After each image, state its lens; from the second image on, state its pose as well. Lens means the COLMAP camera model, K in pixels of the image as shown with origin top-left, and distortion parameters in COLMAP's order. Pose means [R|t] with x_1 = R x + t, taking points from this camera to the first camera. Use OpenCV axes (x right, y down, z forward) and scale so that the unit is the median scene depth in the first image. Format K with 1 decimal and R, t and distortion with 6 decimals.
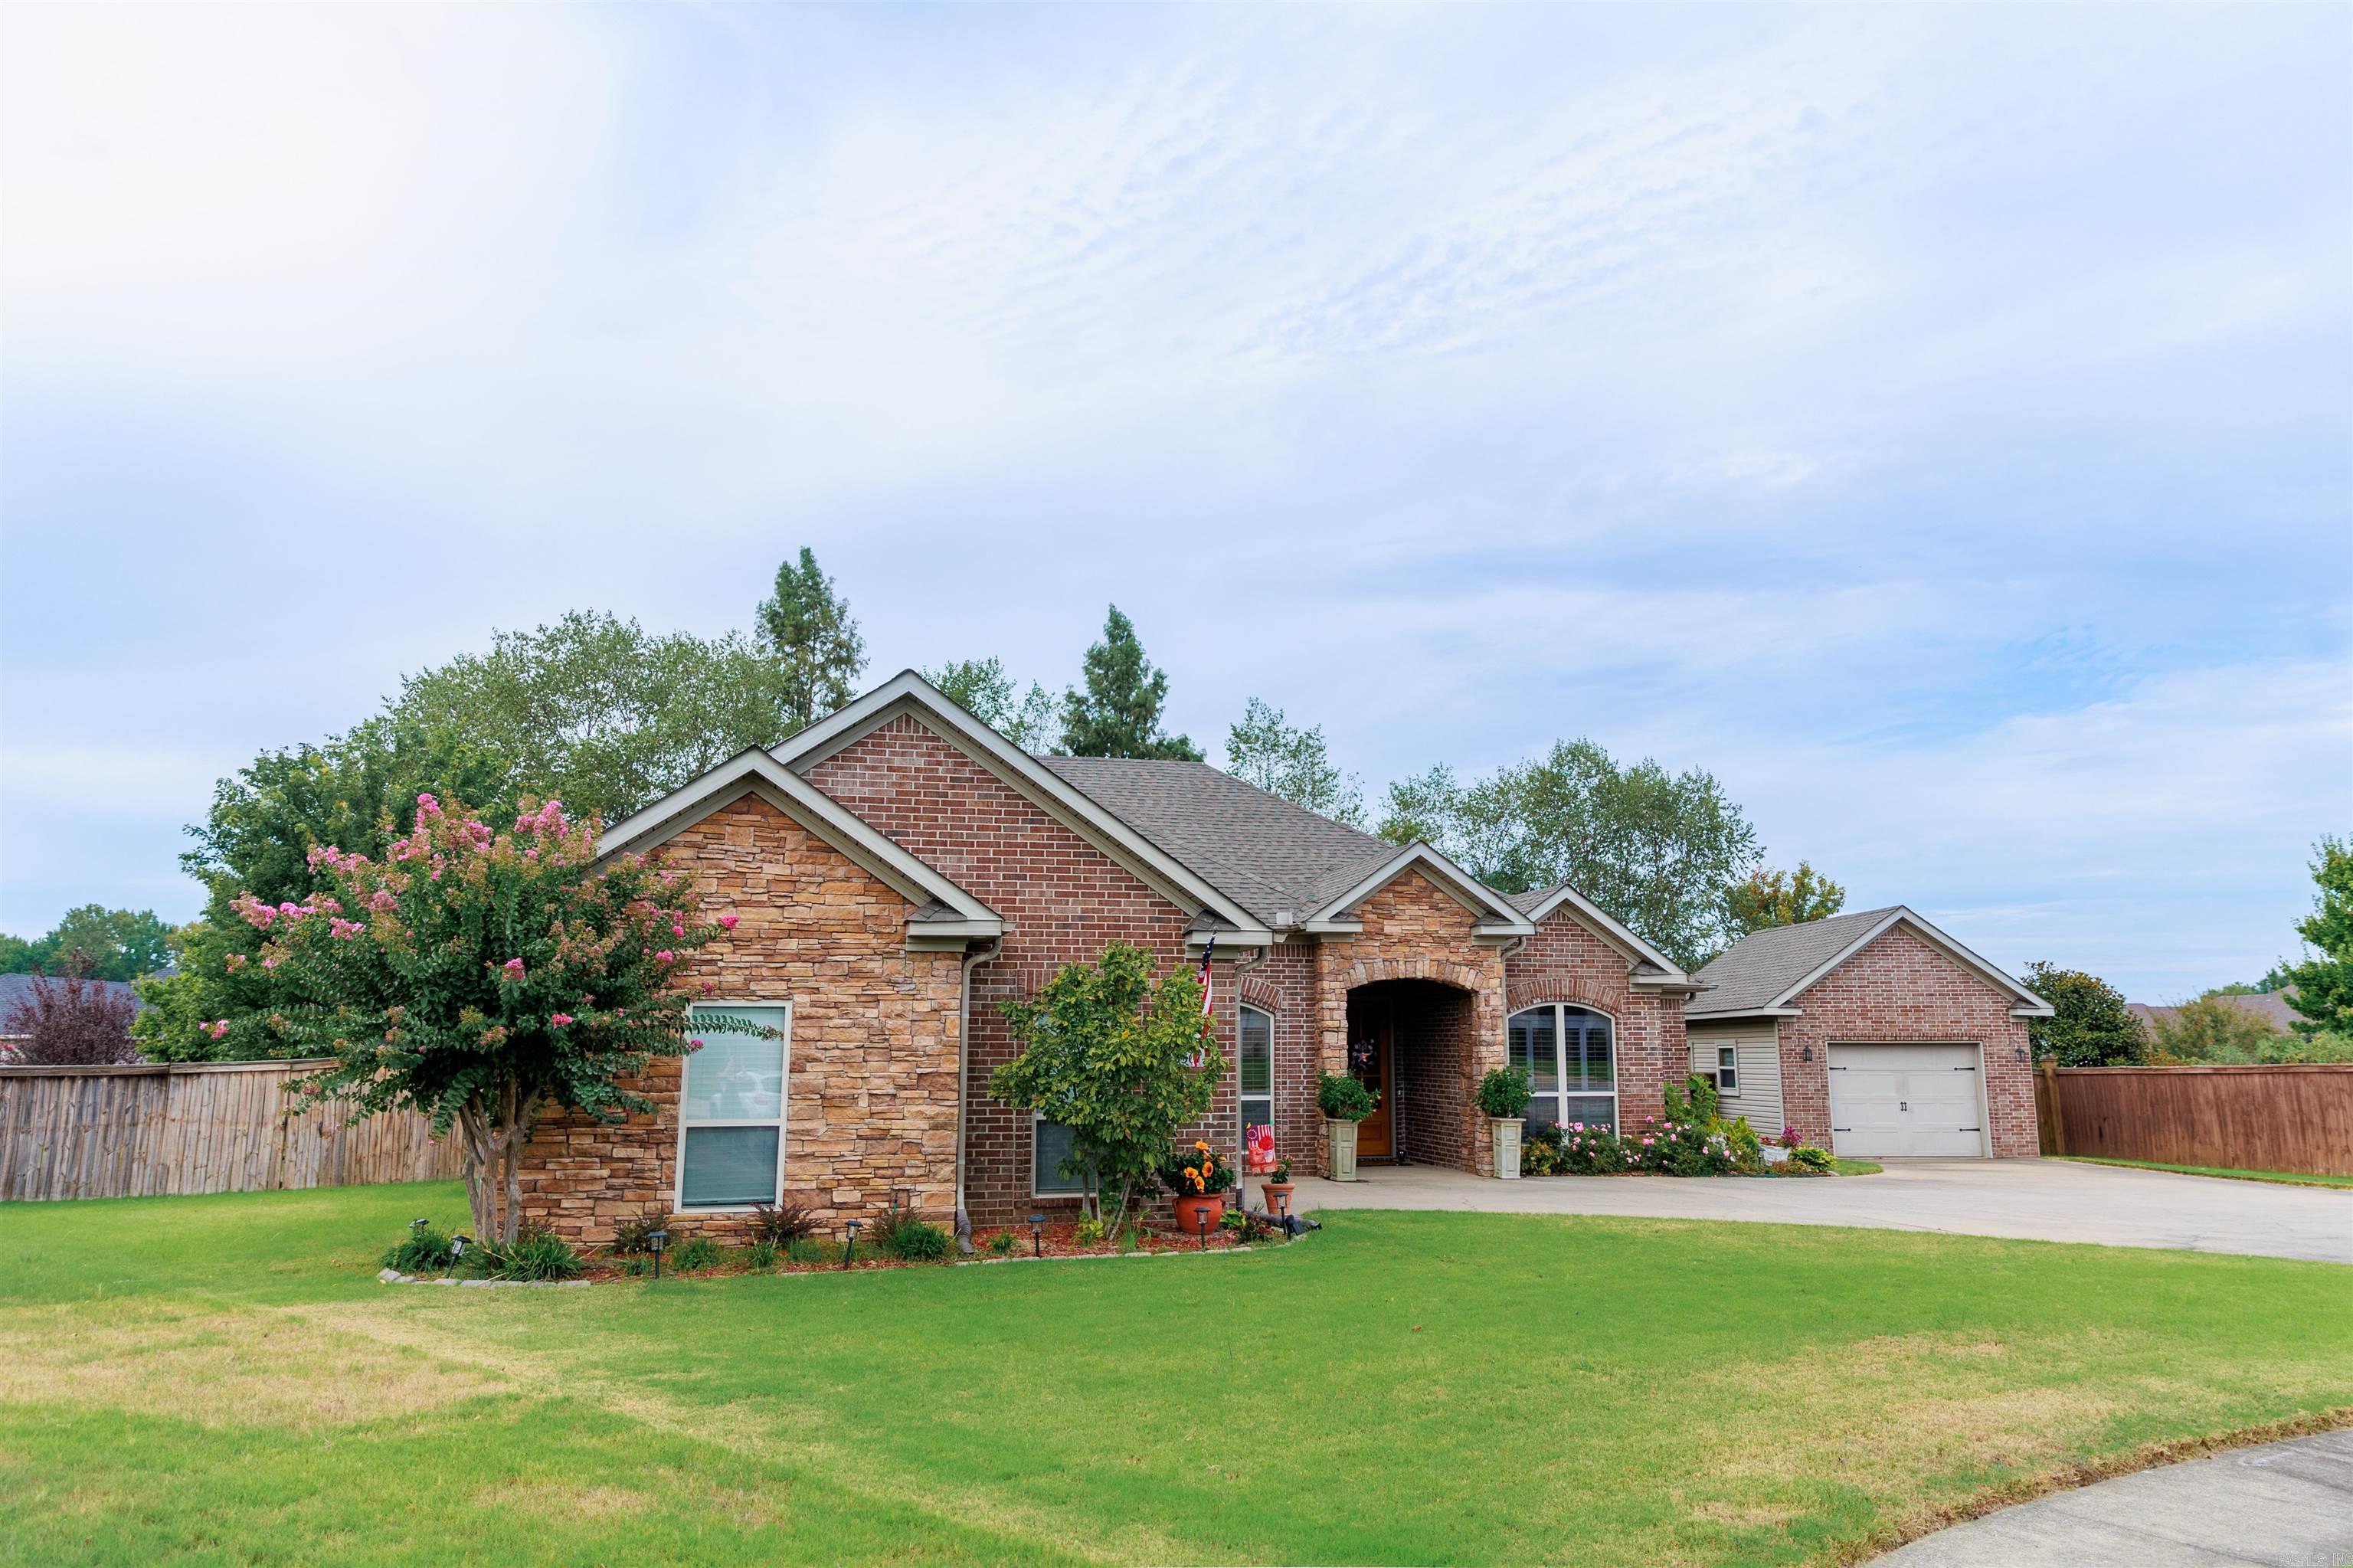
lens RADIAL K [[1643.4, 0, 1176.4], [0, 1643.4, 742.5], [0, 0, 1]] dist [0.006973, -0.002474]
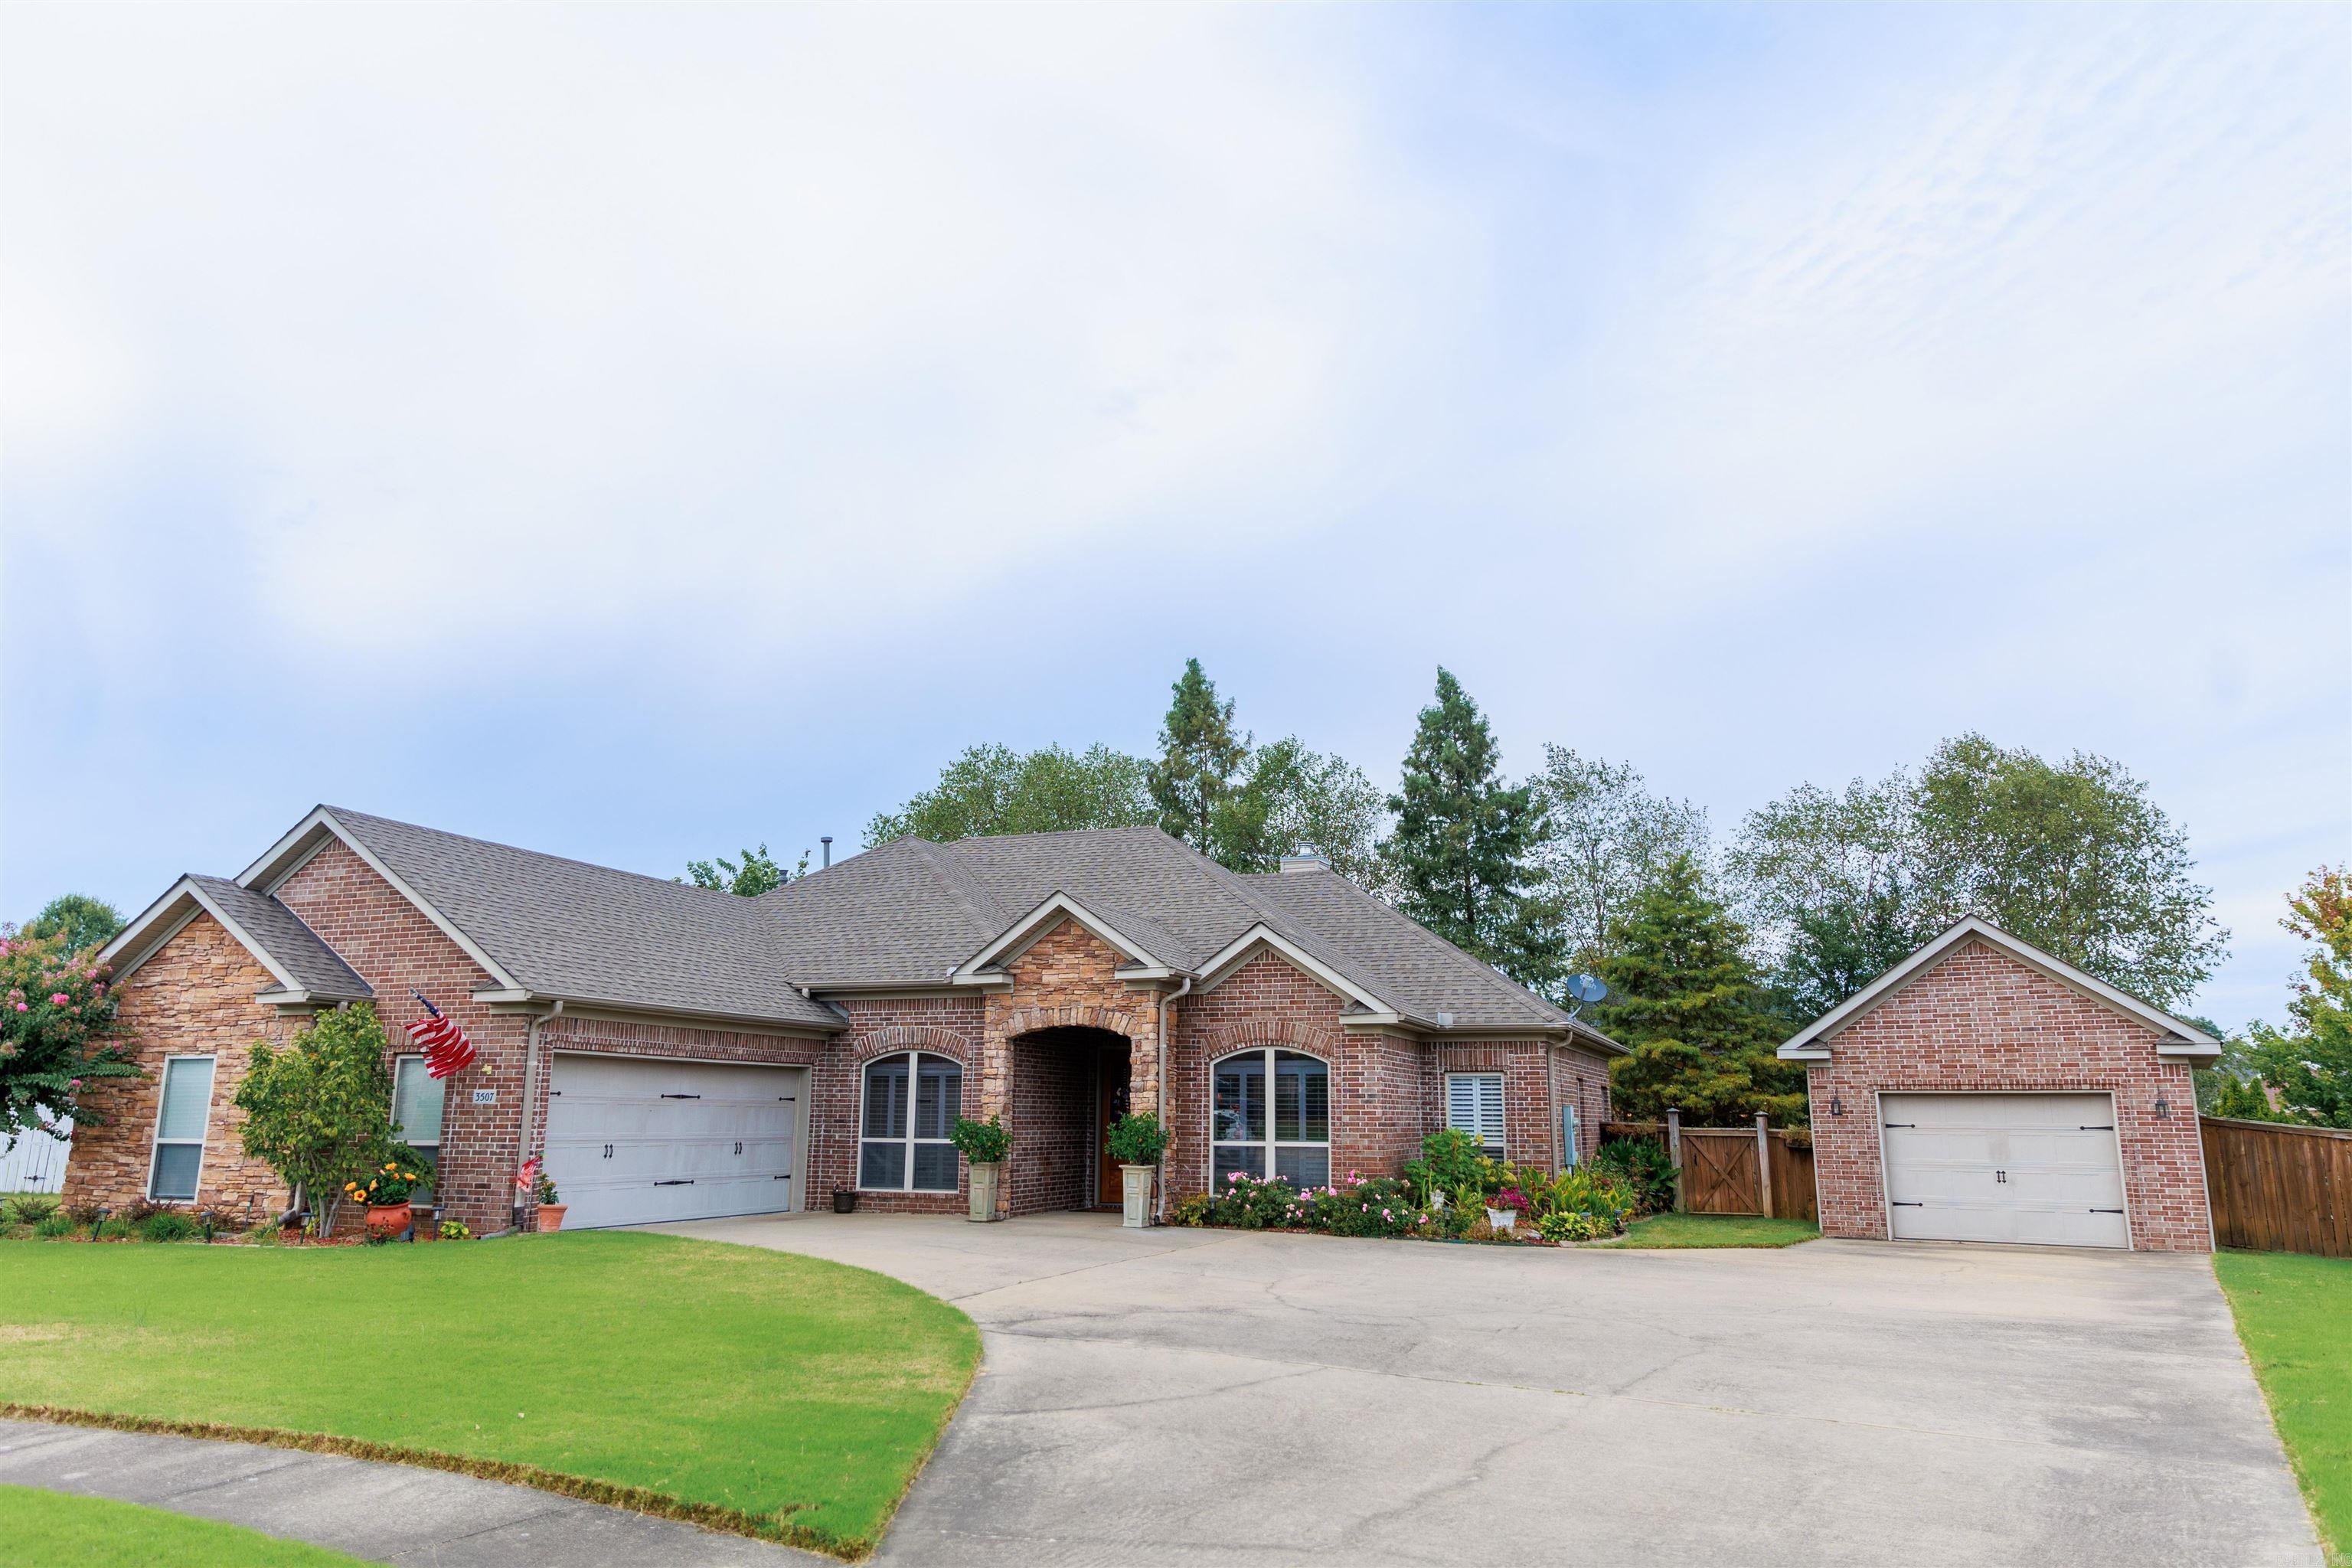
lens RADIAL K [[1555.5, 0, 1167.9], [0, 1555.5, 779.1], [0, 0, 1]] dist [0.010056, -0.007157]
pose [[0.805118, -0.120458, -0.580754, 0.726064], [0.103393, 0.992671, -0.062559, 0.054974], [0.584034, -0.009679, 0.811672, 0.239760]]
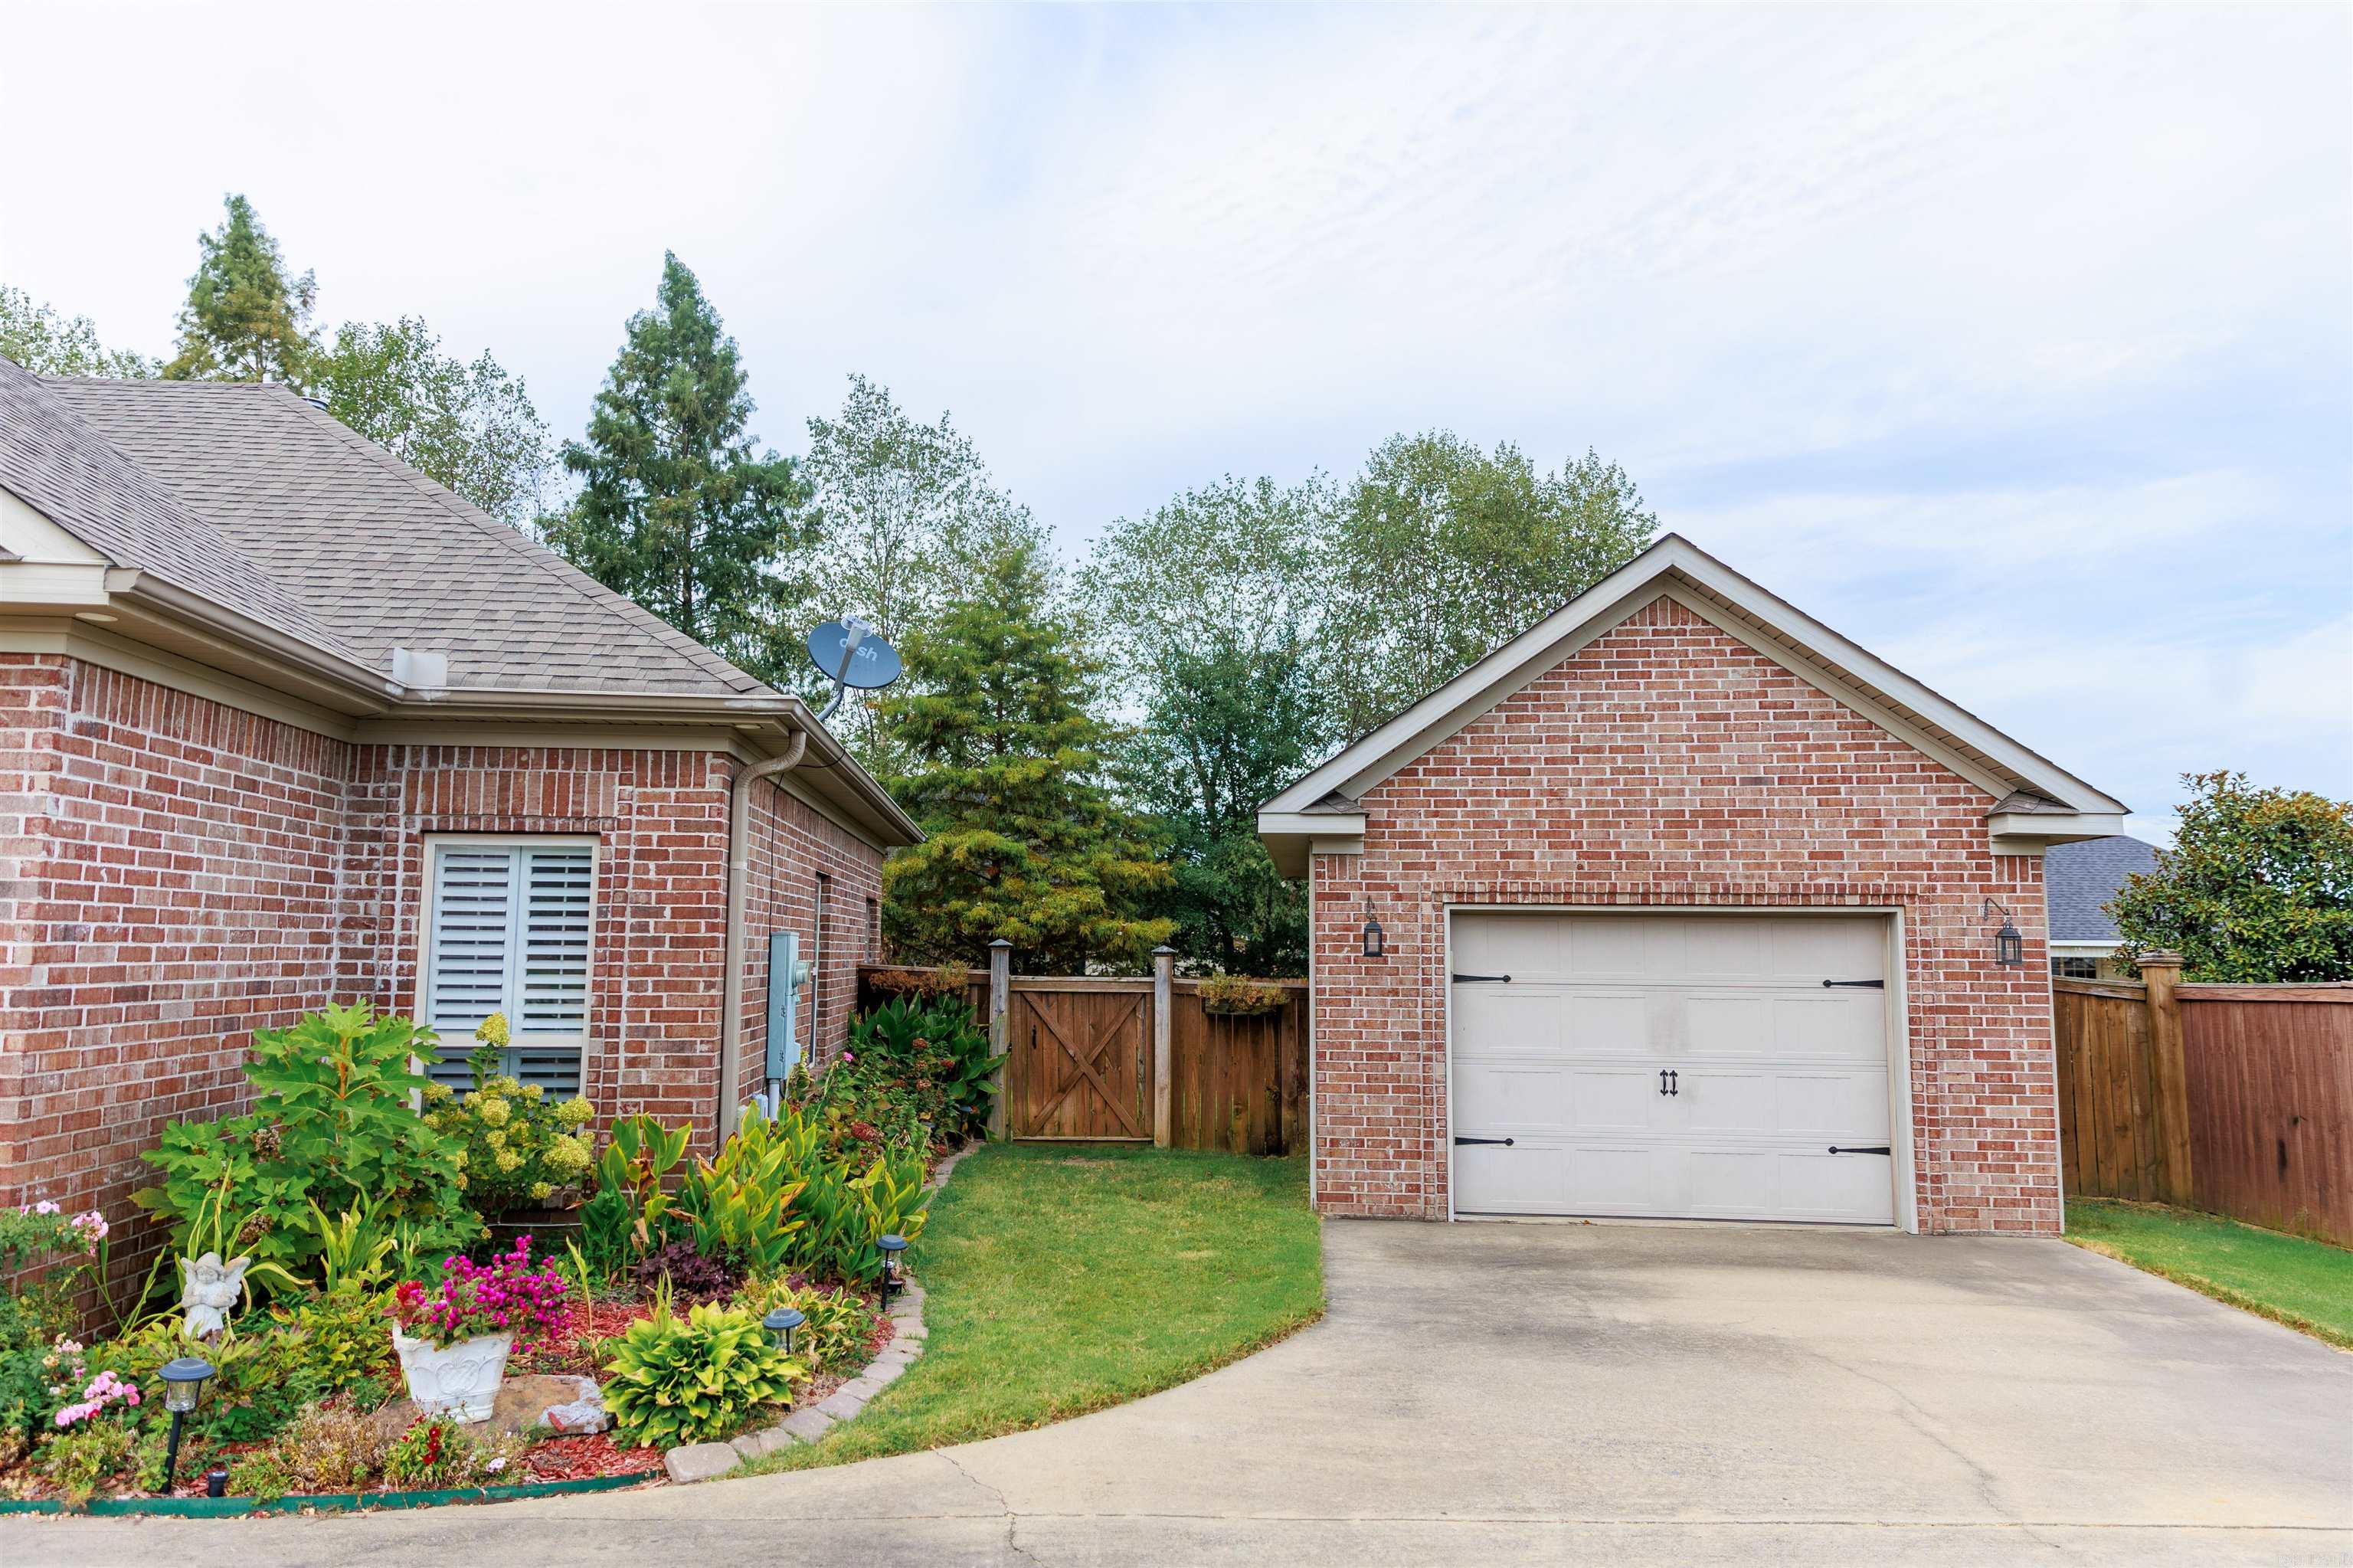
lens RADIAL K [[1556.2, 0, 1168.4], [0, 1556.2, 779.1], [0, 0, 1]] dist [0.010056, -0.007157]
pose [[0.984748, -0.010624, -0.173660, 0.497931], [0.023454, 0.997129, 0.071993, 0.159475], [0.172397, -0.074968, 0.982171, 0.816268]]
